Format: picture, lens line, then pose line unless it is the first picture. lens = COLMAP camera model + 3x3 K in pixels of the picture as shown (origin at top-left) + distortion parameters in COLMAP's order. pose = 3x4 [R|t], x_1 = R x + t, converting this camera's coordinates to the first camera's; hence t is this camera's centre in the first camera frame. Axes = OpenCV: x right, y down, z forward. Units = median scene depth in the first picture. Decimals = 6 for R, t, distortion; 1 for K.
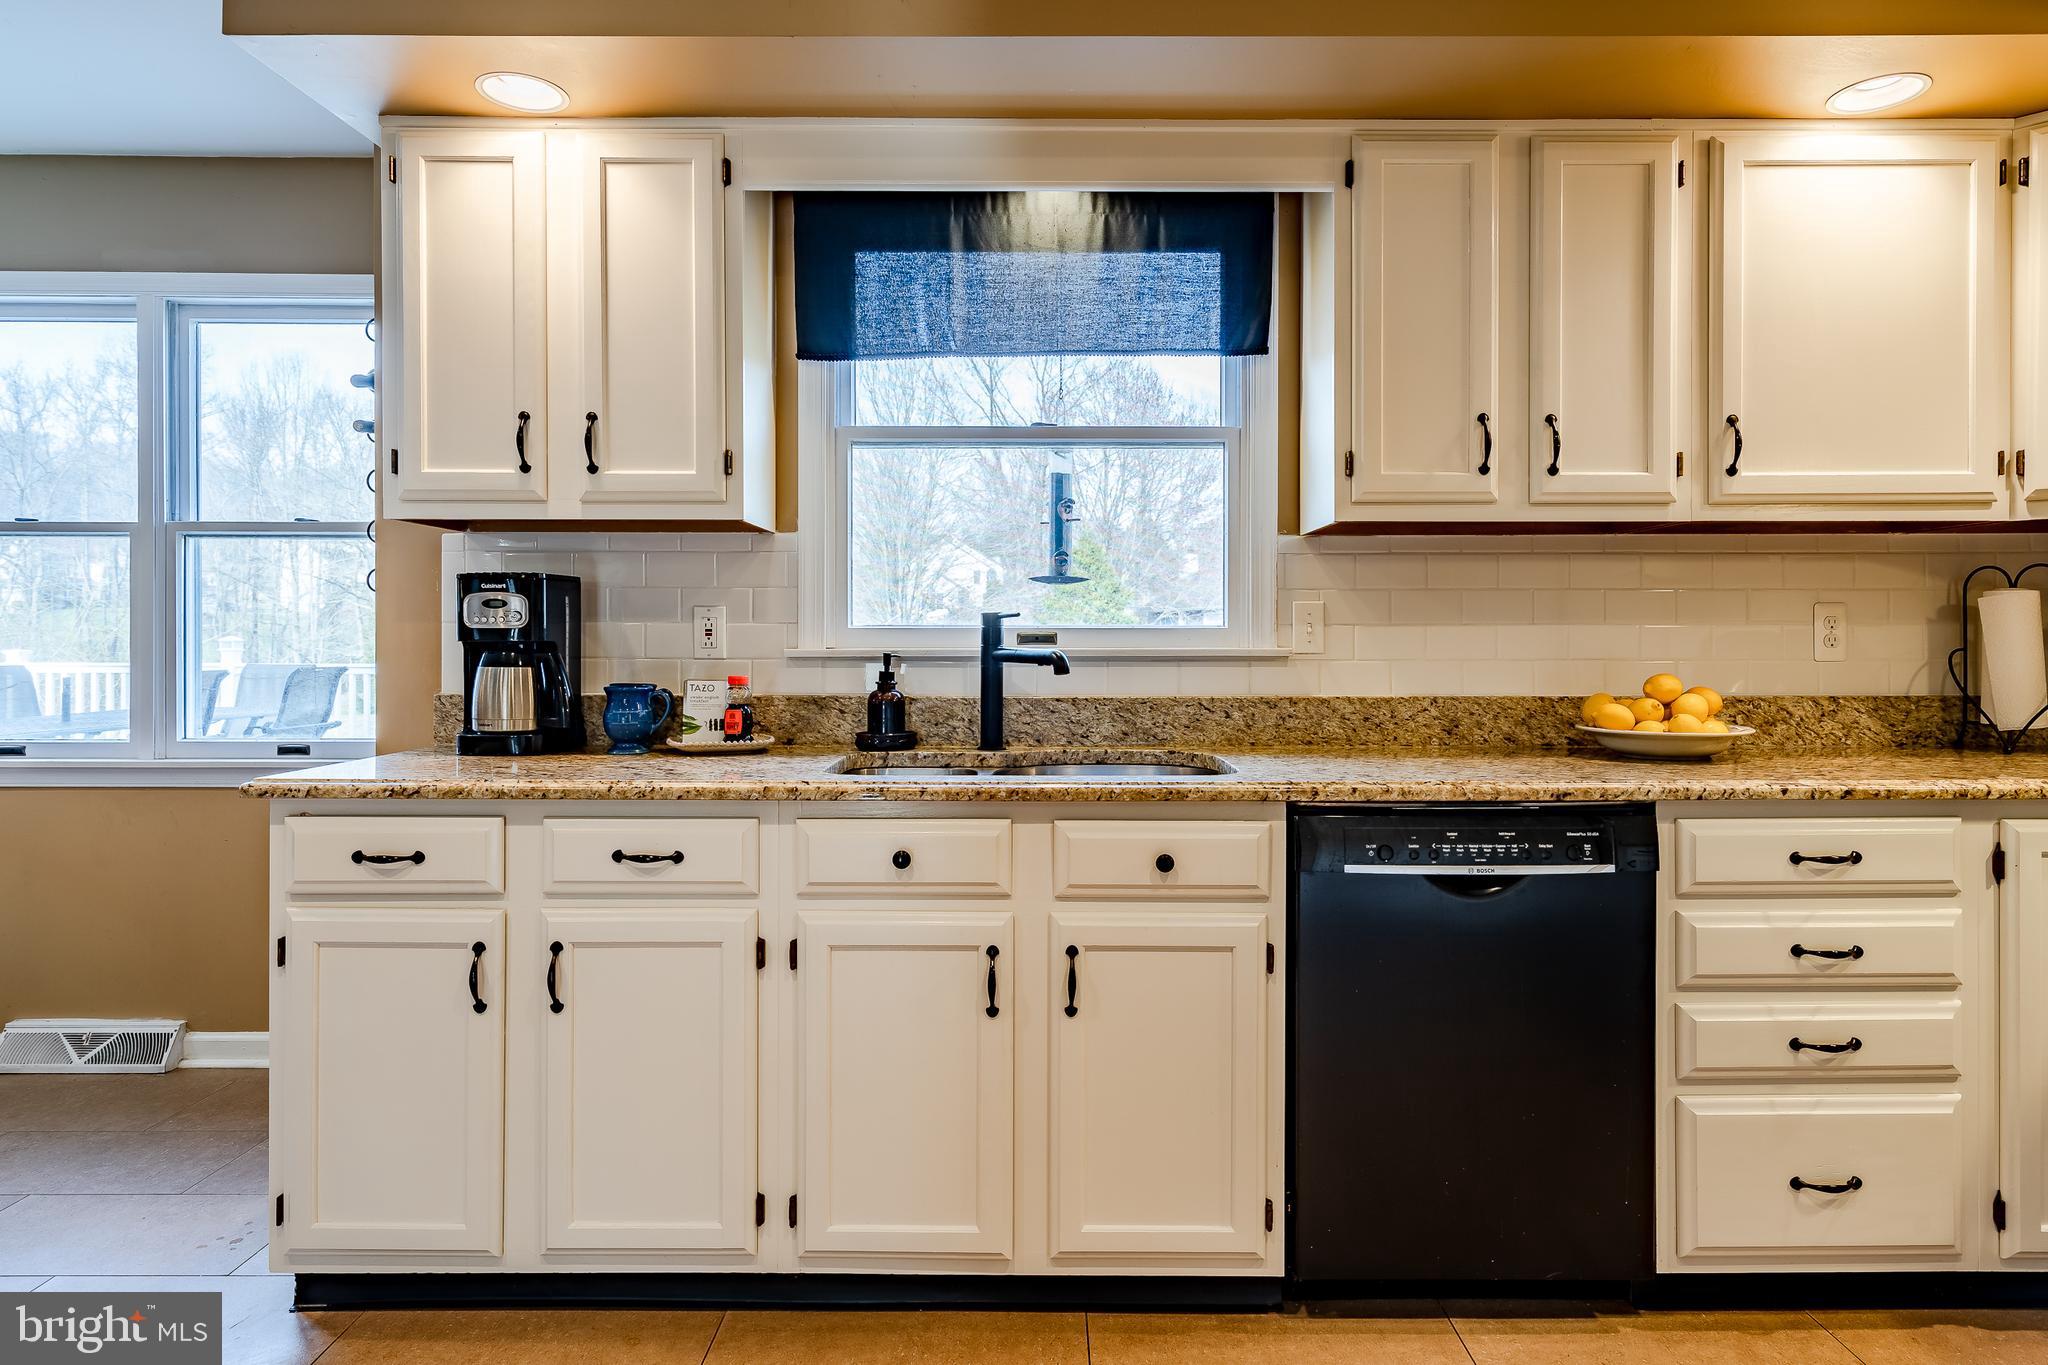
lens RADIAL K [[1166.4, 0, 1038.5], [0, 1166.4, 649.4], [0, 0, 1]] dist [0.004588, 0.000183]
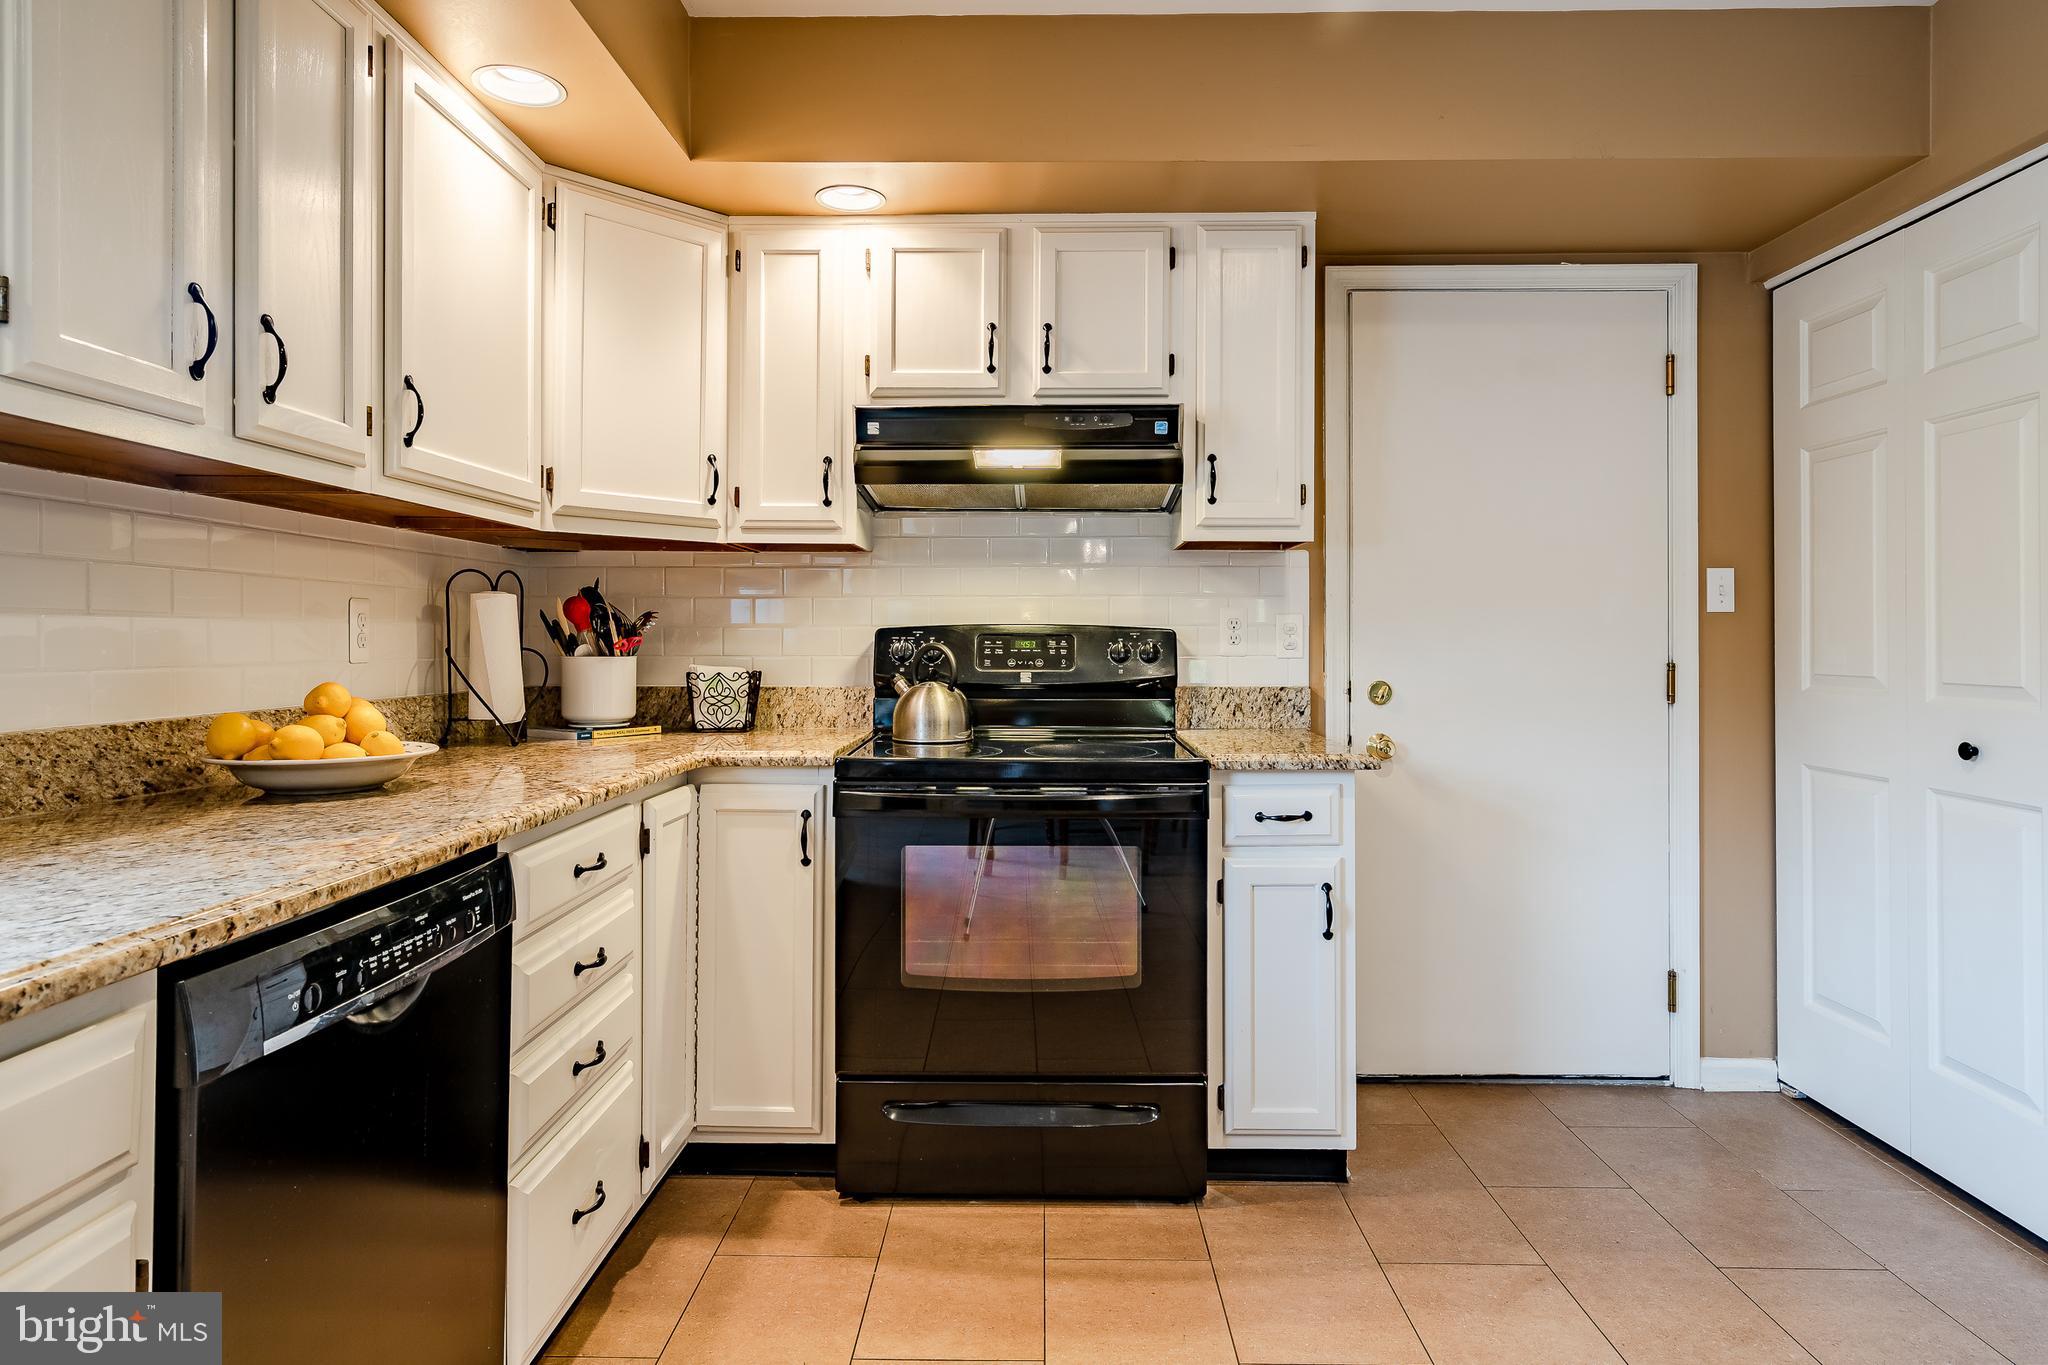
lens RADIAL K [[1166.4, 0, 1021.6], [0, 1166.4, 639.2], [0, 0, 1]] dist [0.004588, 0.000183]
pose [[0.021324, 0.001806, 0.999771, -0.243302], [0.005006, 0.999986, -0.001913, -0.004478], [-0.999760, 0.005046, 0.021315, 0.525308]]
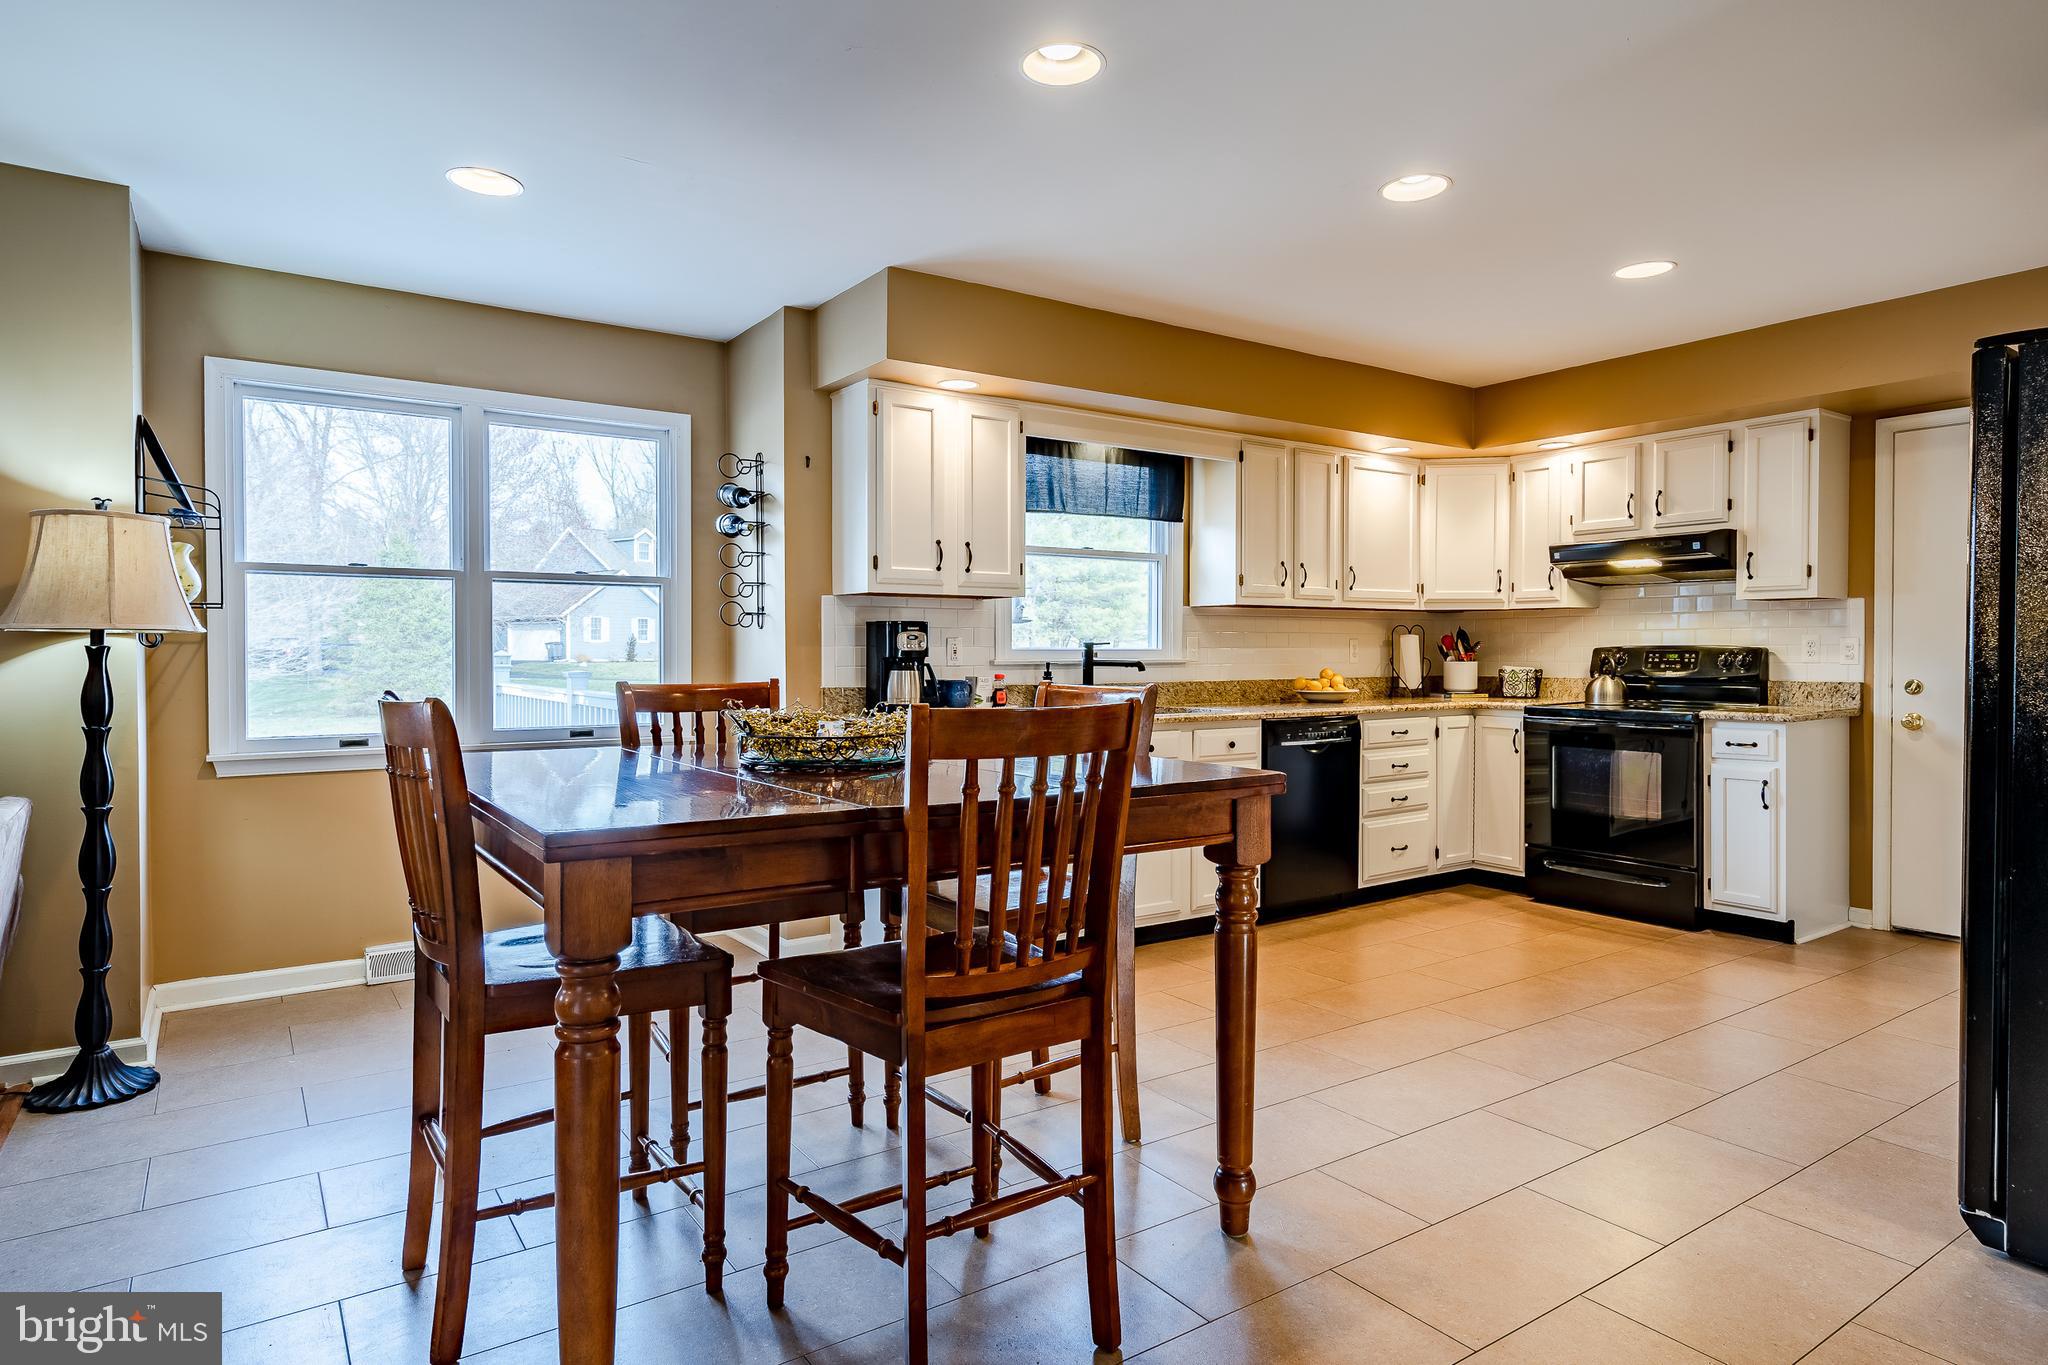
lens RADIAL K [[1166.4, 0, 1025.4], [0, 1166.4, 667.3], [0, 0, 1]] dist [0.004588, 0.000183]
pose [[0.825571, -0.008895, 0.564228, -1.394531], [0.005360, 0.999954, 0.007921, -0.004251], [-0.564273, -0.003515, 0.825581, -0.680134]]
